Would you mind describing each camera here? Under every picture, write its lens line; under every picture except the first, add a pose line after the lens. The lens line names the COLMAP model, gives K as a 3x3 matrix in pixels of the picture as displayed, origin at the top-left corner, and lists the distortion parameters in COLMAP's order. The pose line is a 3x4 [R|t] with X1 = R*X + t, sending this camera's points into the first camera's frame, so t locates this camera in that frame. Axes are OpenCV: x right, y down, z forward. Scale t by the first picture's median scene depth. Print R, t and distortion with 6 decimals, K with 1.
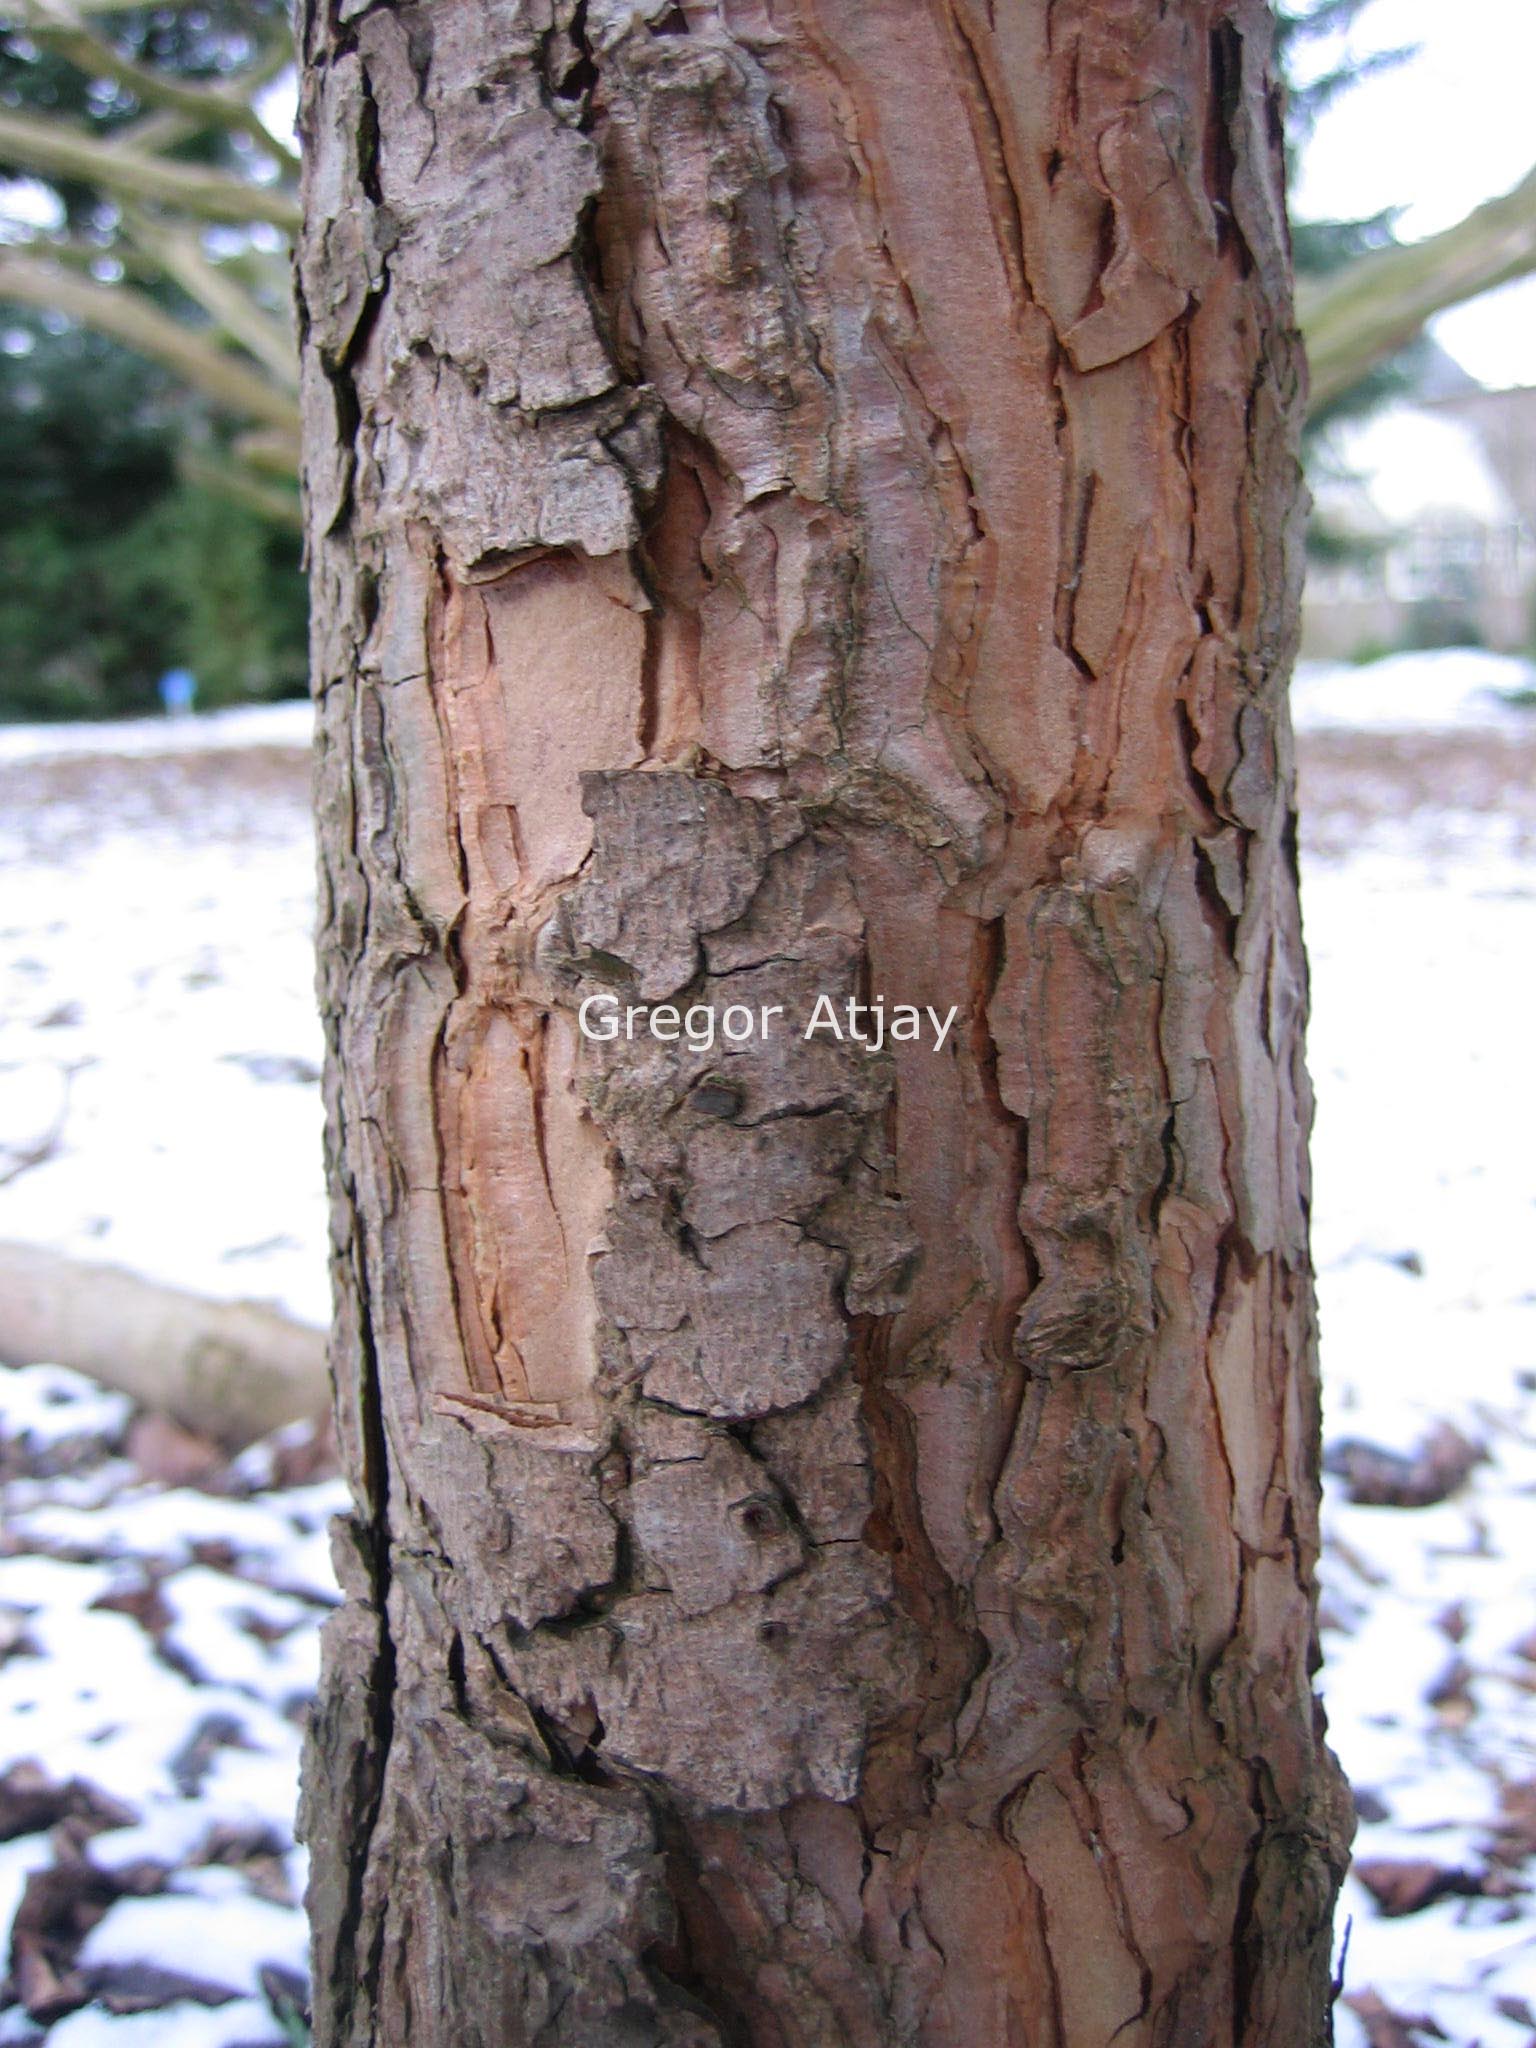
lens RADIAL K [[1999.6, 0, 768.0], [0, 1999.6, 1024.0], [0, 0, 1]] dist [-0.092649, 0.080892]
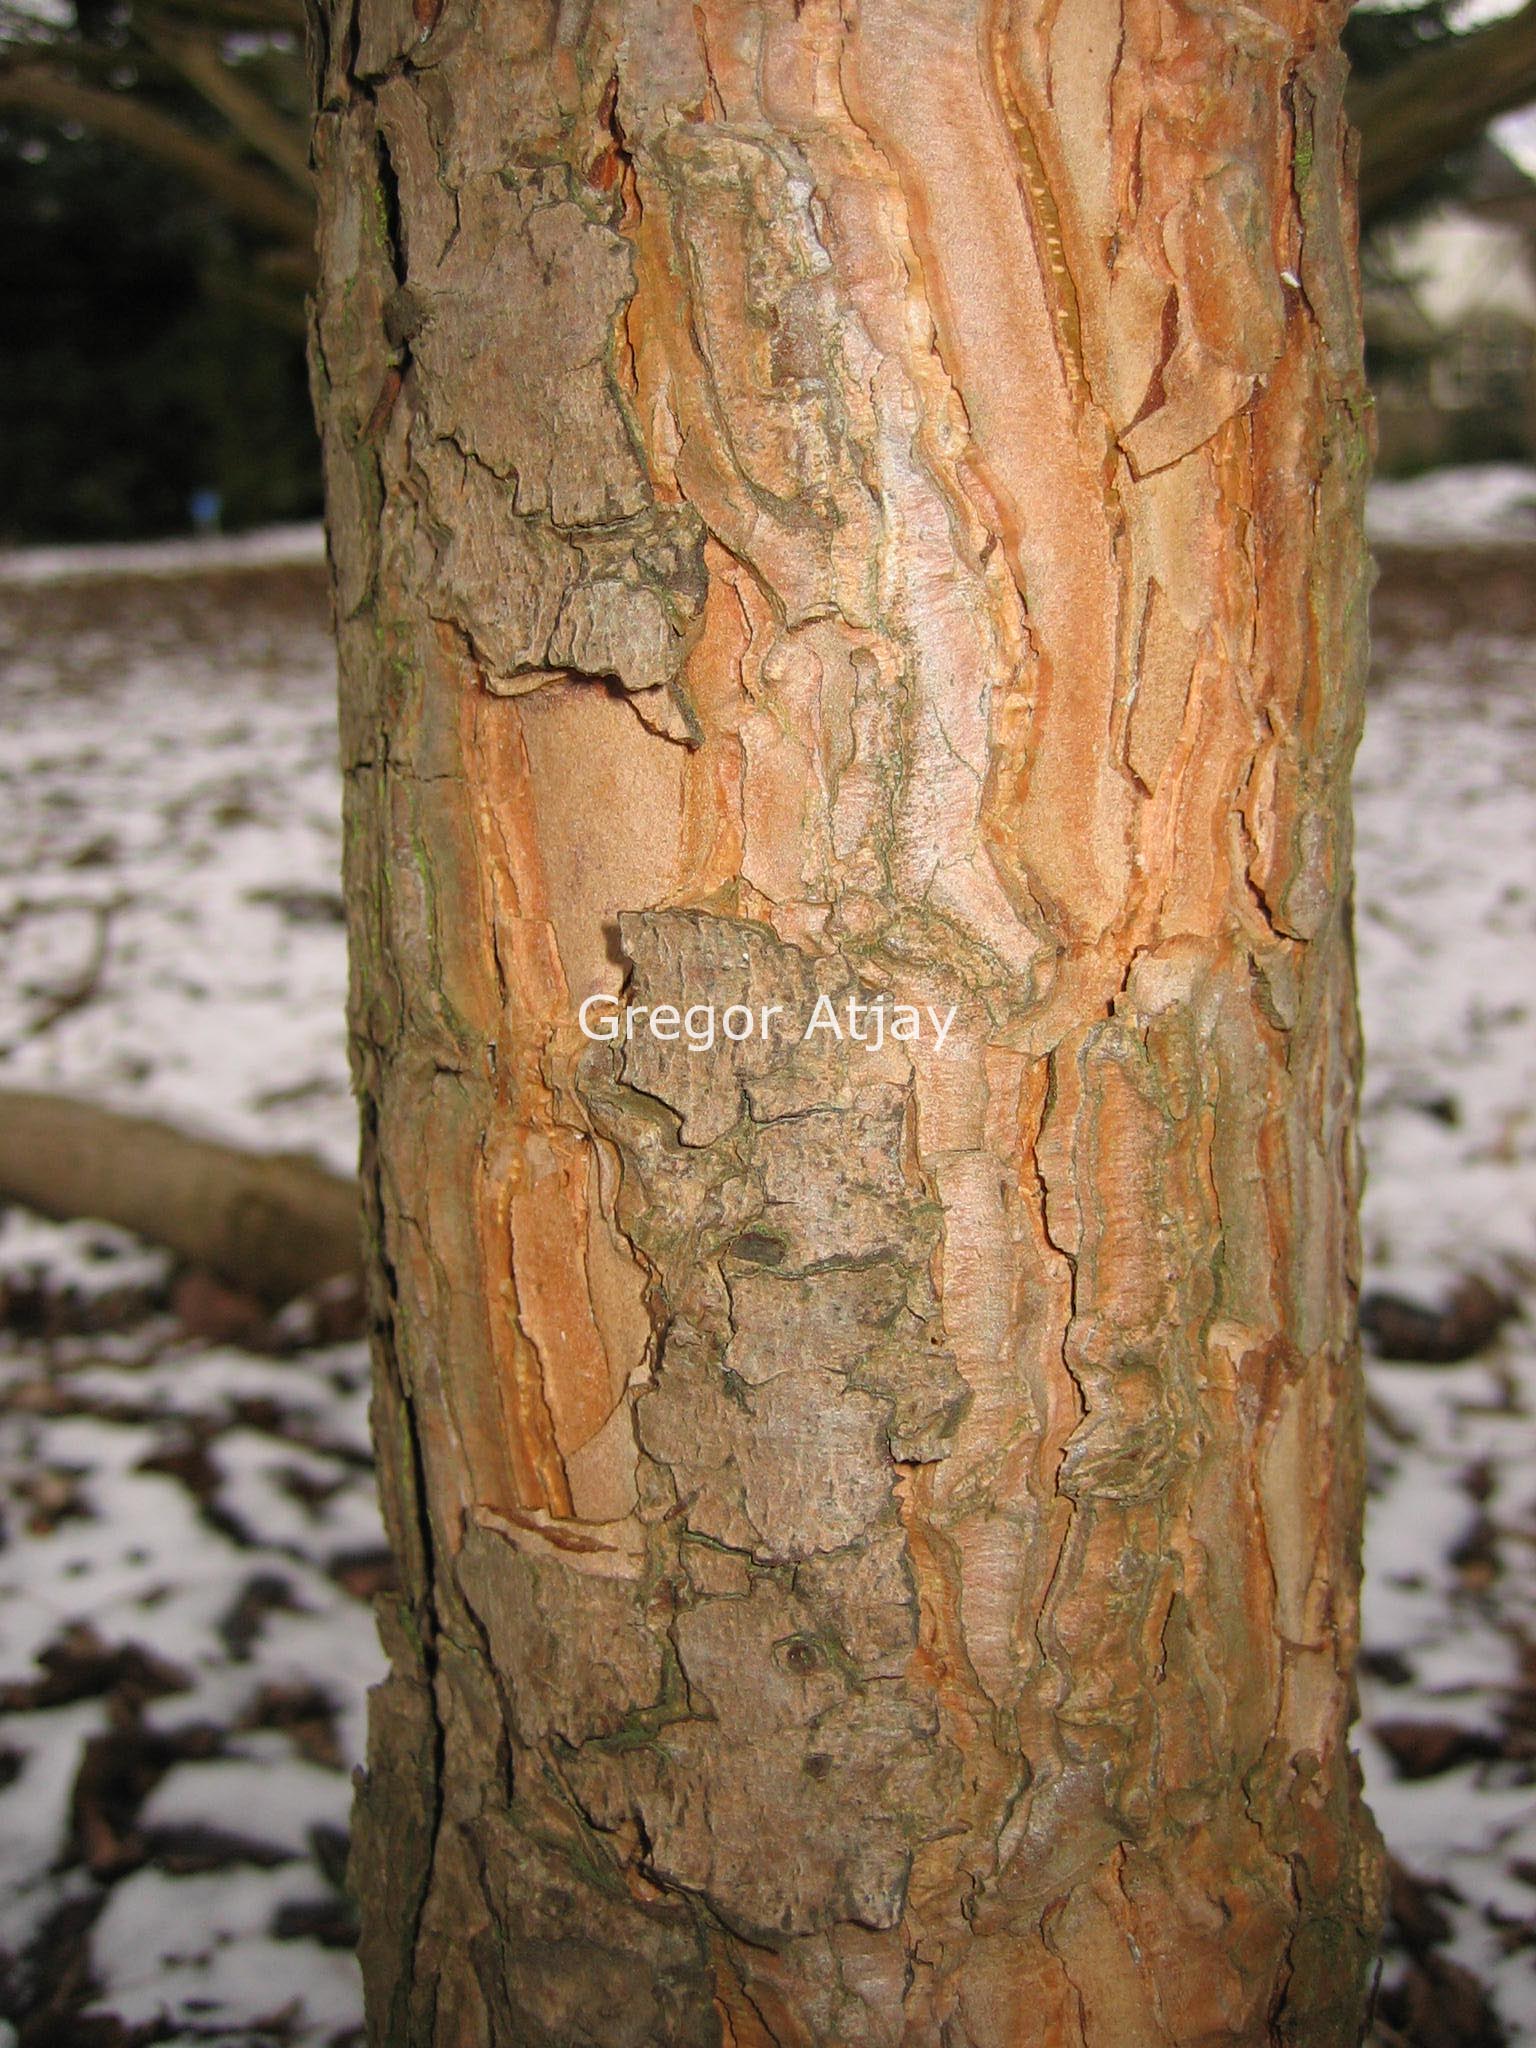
lens RADIAL K [[1999.6, 0, 768.0], [0, 1999.6, 1024.0], [0, 0, 1]] dist [-0.092649, 0.080892]
pose [[0.999864, -0.001372, -0.016415, -0.005375], [0.002740, 0.996498, 0.083577, -0.147337], [0.016243, -0.083610, 0.996366, 0.028143]]
